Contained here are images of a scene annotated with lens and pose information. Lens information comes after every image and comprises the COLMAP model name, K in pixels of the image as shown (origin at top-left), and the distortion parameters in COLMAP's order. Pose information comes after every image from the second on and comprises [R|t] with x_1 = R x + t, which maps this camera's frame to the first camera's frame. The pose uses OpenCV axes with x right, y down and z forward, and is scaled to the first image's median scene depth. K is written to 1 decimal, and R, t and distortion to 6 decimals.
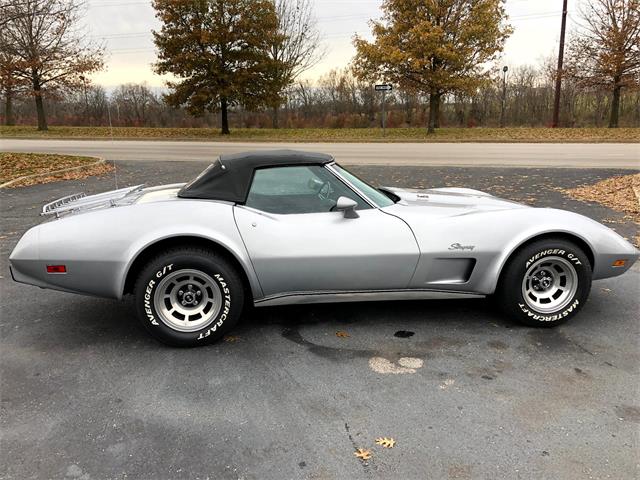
lens RADIAL K [[557.5, 0, 278.6], [0, 557.5, 239.0], [0, 0, 1]] dist [0.011380, -0.016378]
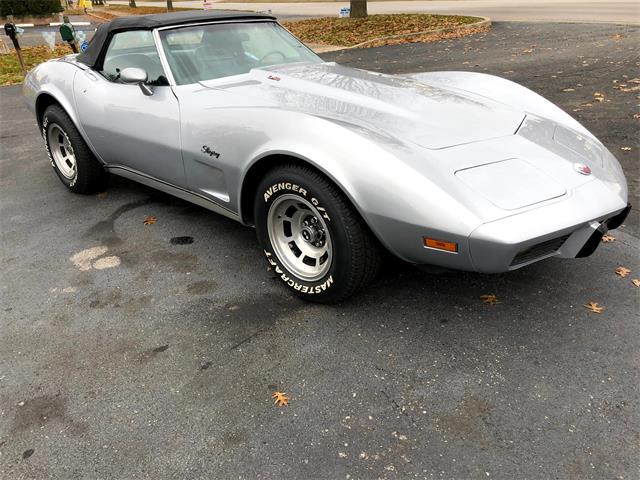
lens RADIAL K [[518.2, 0, 320.0], [0, 518.2, 240.0], [0, 0, 1]] dist [0.029348, -0.005522]
pose [[0.627535, 0.302023, -0.717623, 0.985645], [-0.120990, 0.948328, 0.293318, -0.097642], [0.769130, -0.097242, 0.631650, 0.688150]]
